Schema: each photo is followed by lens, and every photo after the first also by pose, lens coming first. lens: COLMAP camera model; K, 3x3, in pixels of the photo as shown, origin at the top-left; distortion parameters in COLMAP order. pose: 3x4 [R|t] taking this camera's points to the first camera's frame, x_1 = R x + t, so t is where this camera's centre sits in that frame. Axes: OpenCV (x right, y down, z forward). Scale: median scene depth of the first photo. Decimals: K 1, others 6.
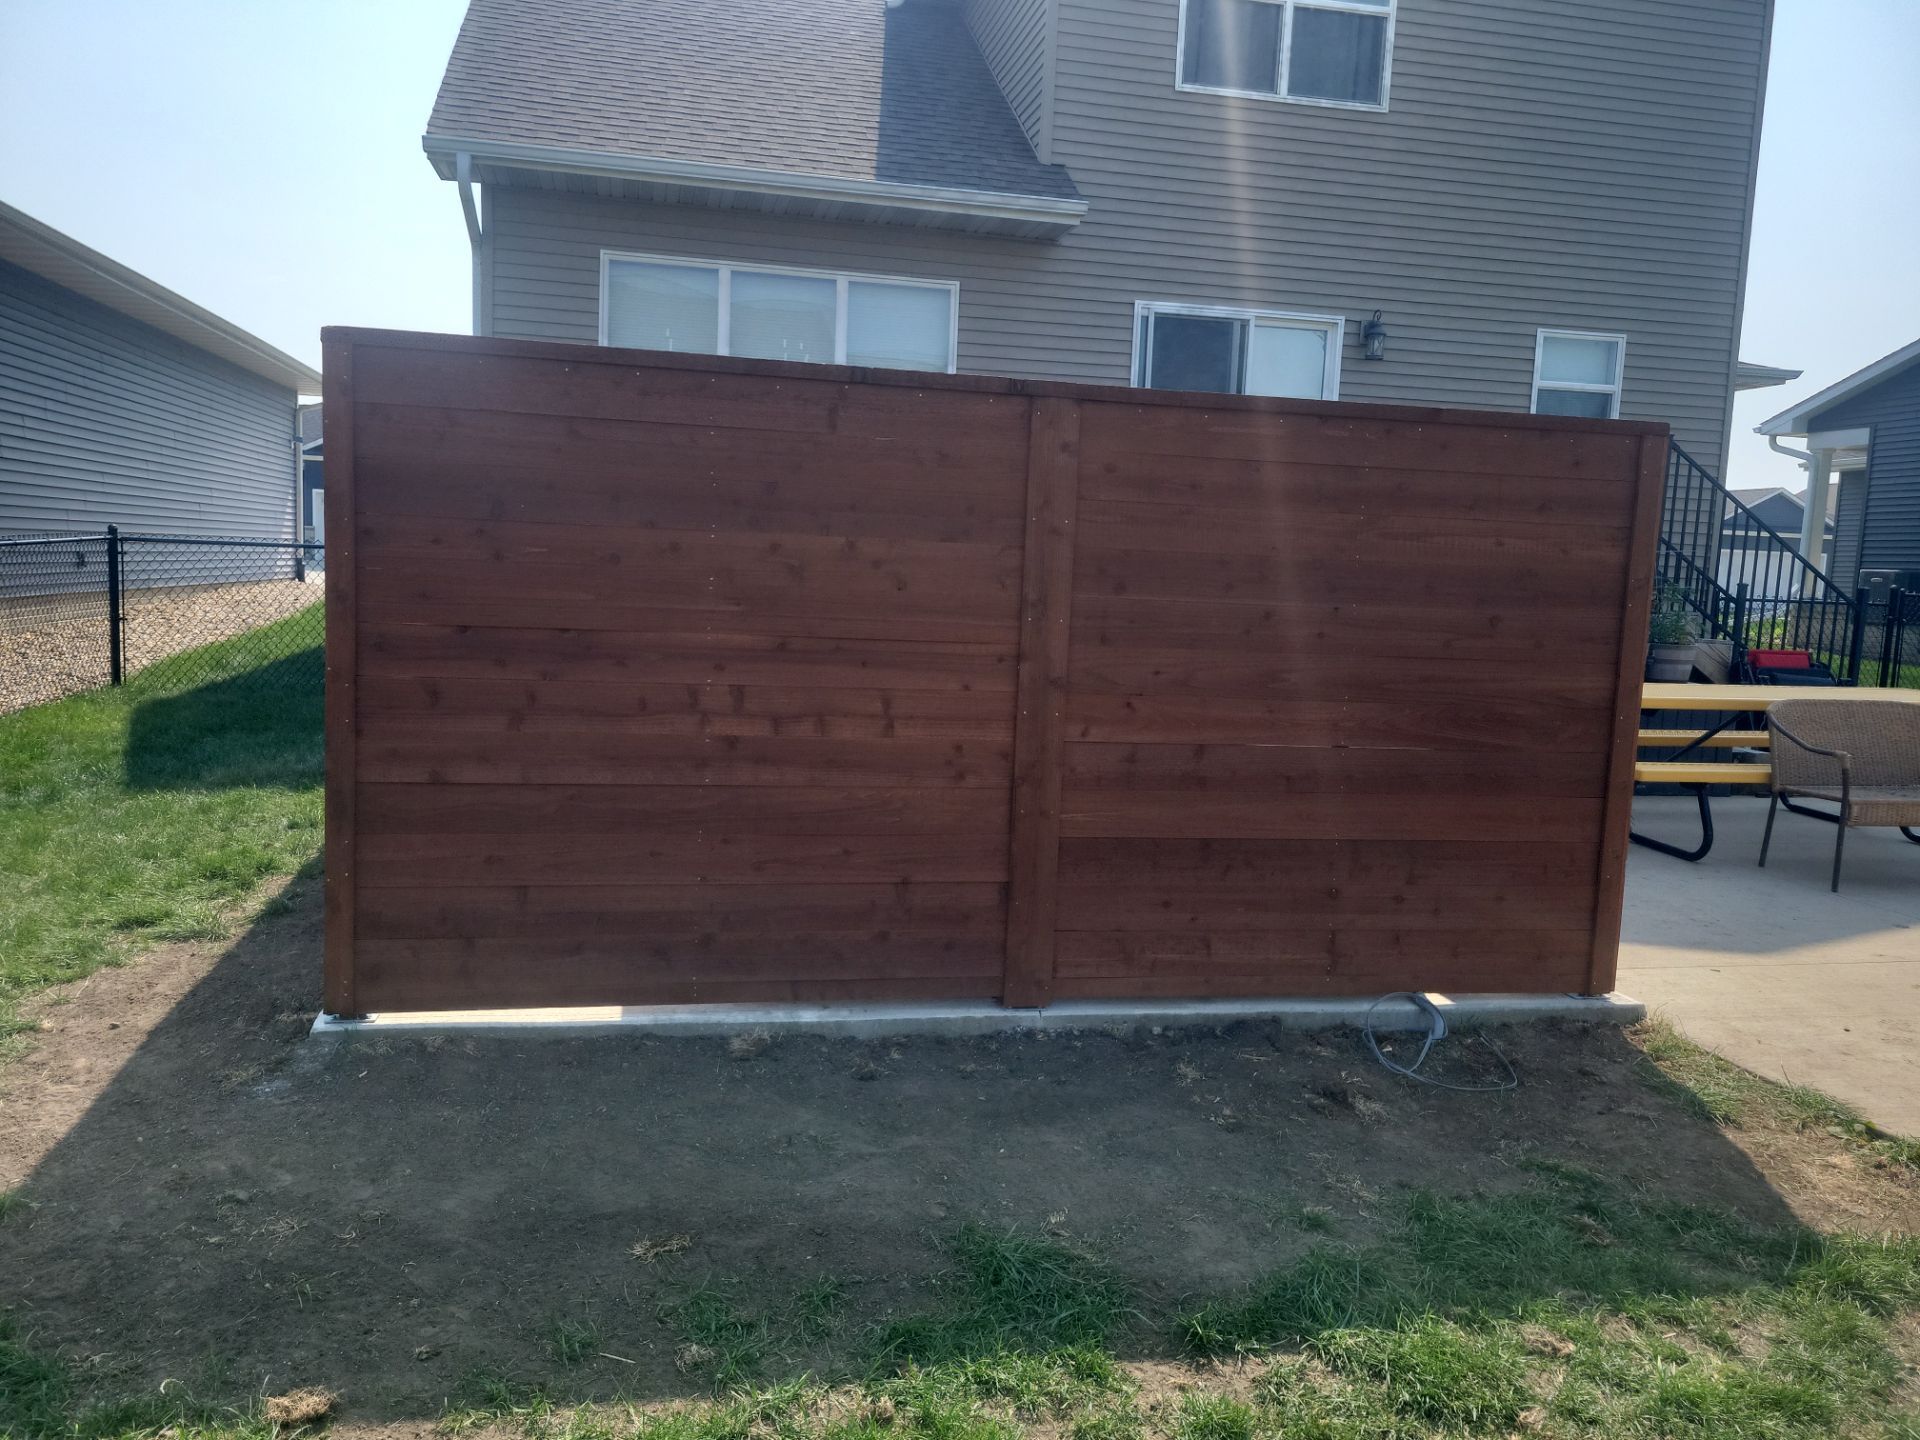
lens RADIAL K [[1438.8, 0, 907.4], [0, 1438.8, 725.2], [0, 0, 1]] dist [0.049905, -0.028555]
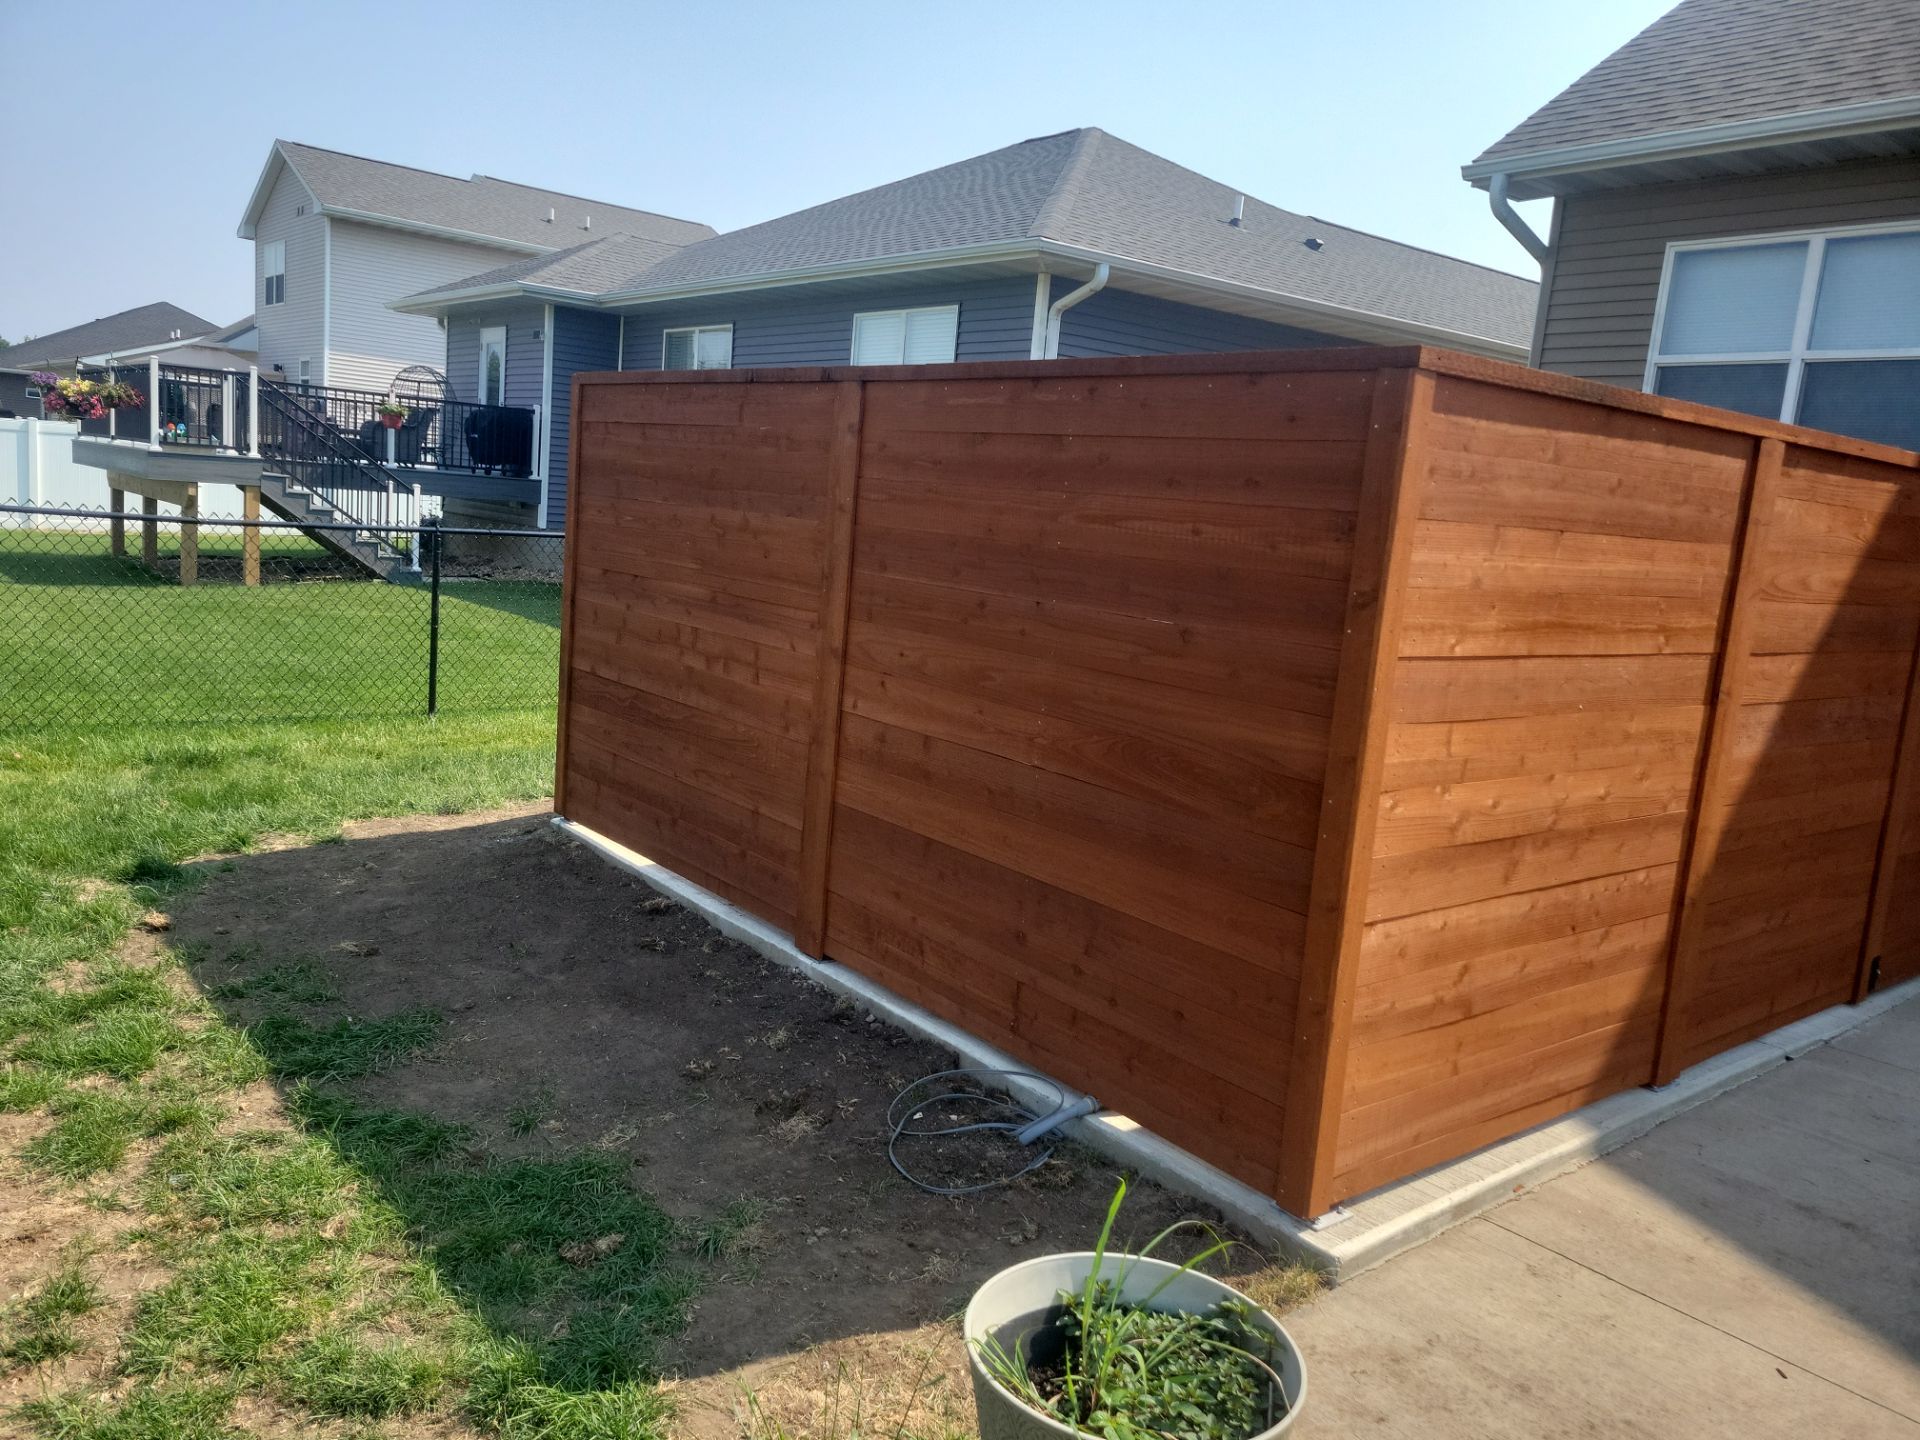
lens RADIAL K [[1438.8, 0, 997.8], [0, 1438.8, 732.2], [0, 0, 1]] dist [0.049905, -0.028555]
pose [[0.458695, 0.133857, -0.878454, 1.127425], [-0.158630, 0.985044, 0.067268, -0.064065], [0.874320, 0.108494, 0.473068, 0.635416]]
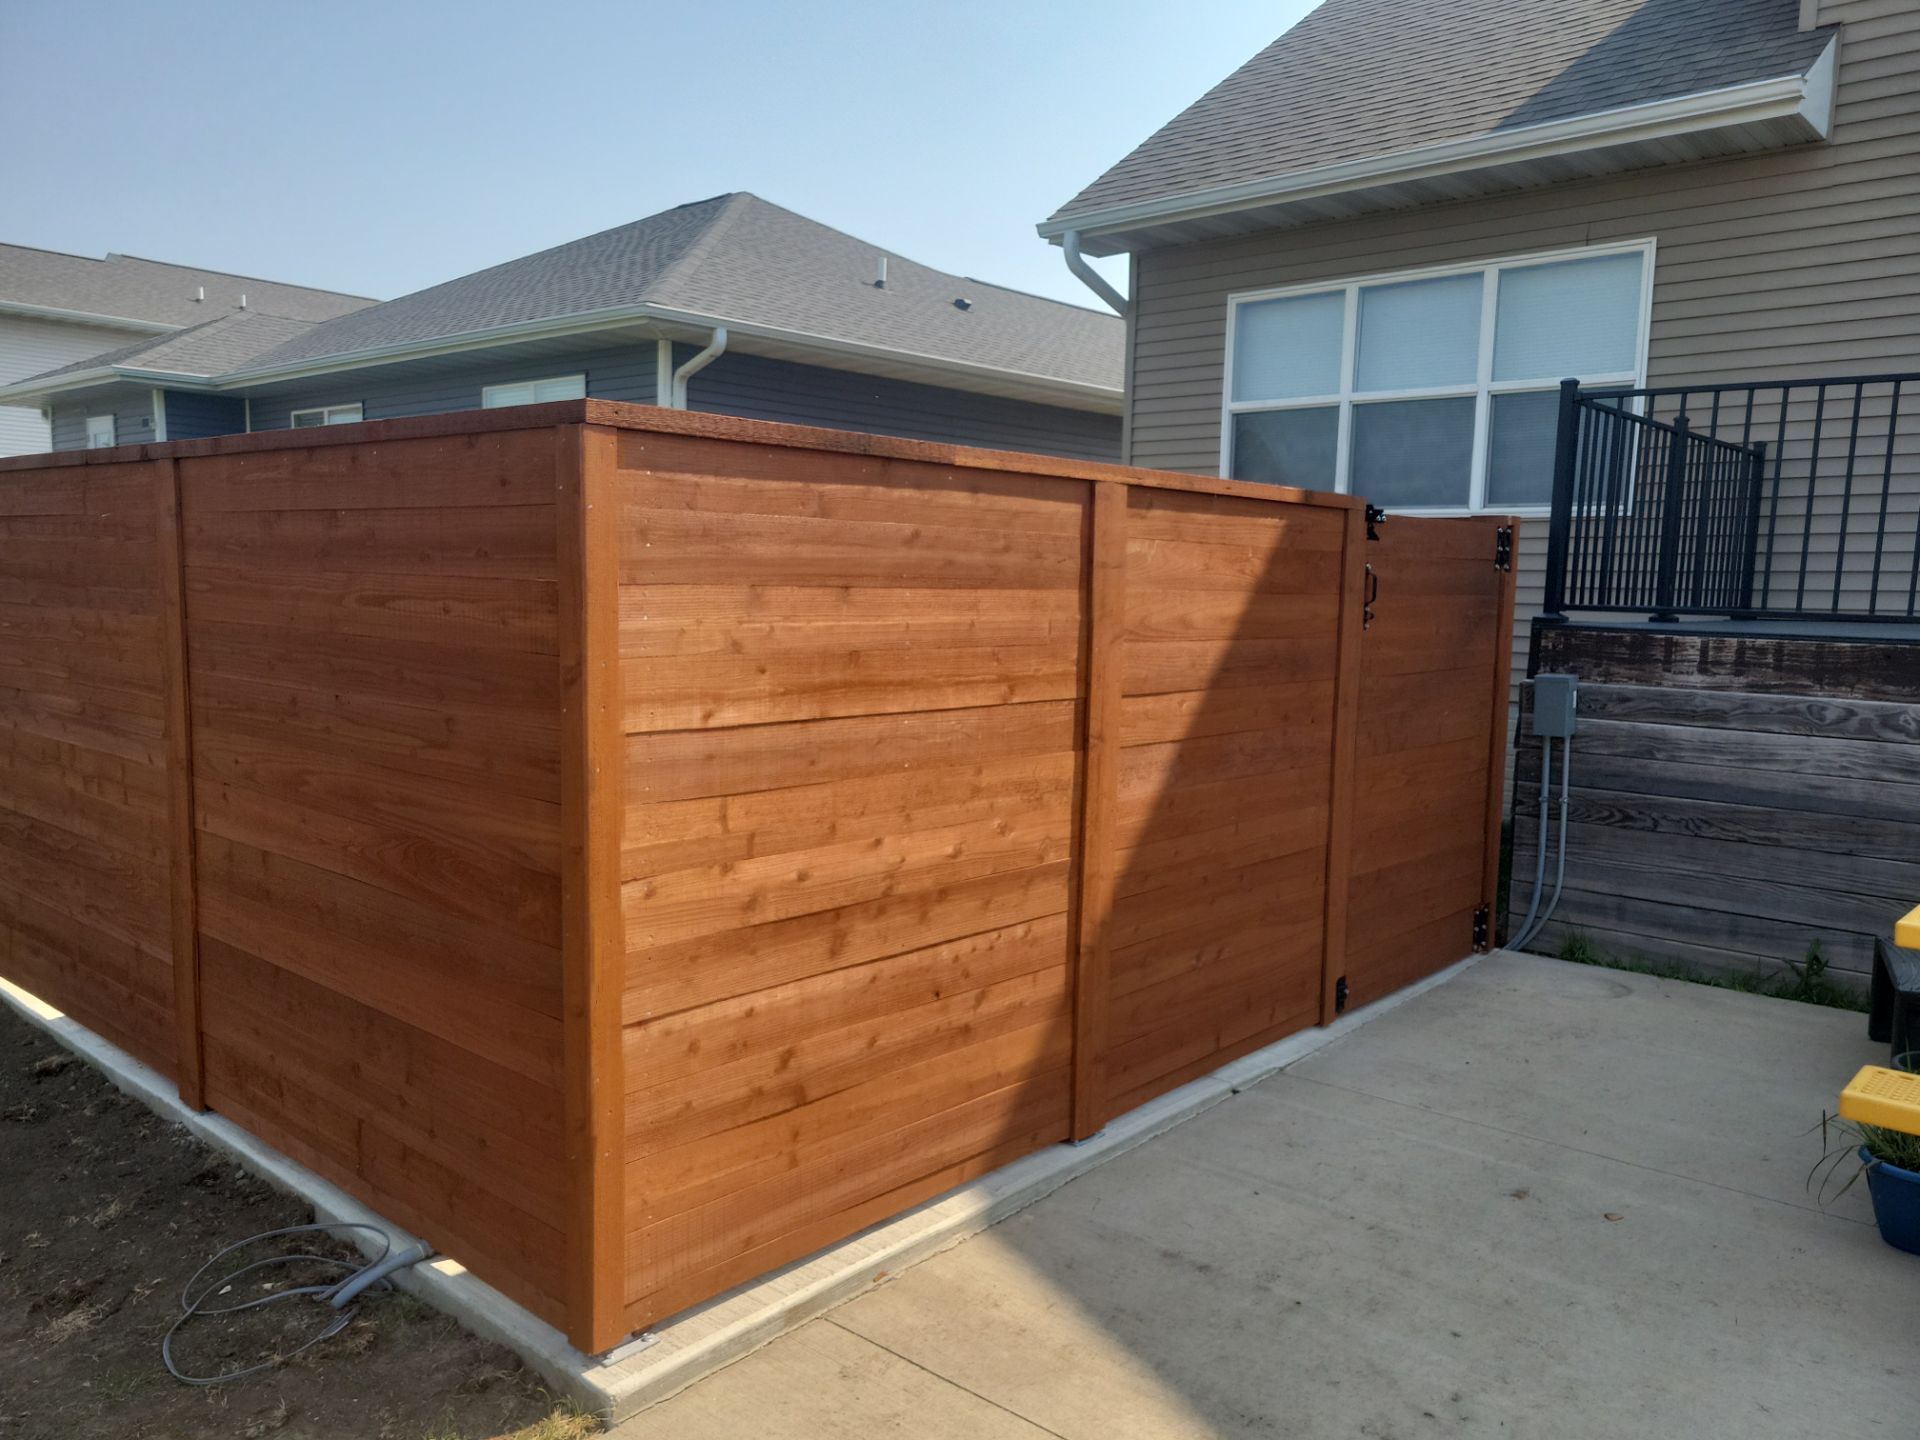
lens RADIAL K [[1438.8, 0, 1035.6], [0, 1438.8, 759.8], [0, 0, 1]] dist [0.049905, -0.028555]
pose [[0.602241, 0.069787, -0.795258, 1.227583], [-0.084434, 0.996152, 0.023475, -0.104482], [0.793837, 0.053009, 0.605816, 0.898633]]
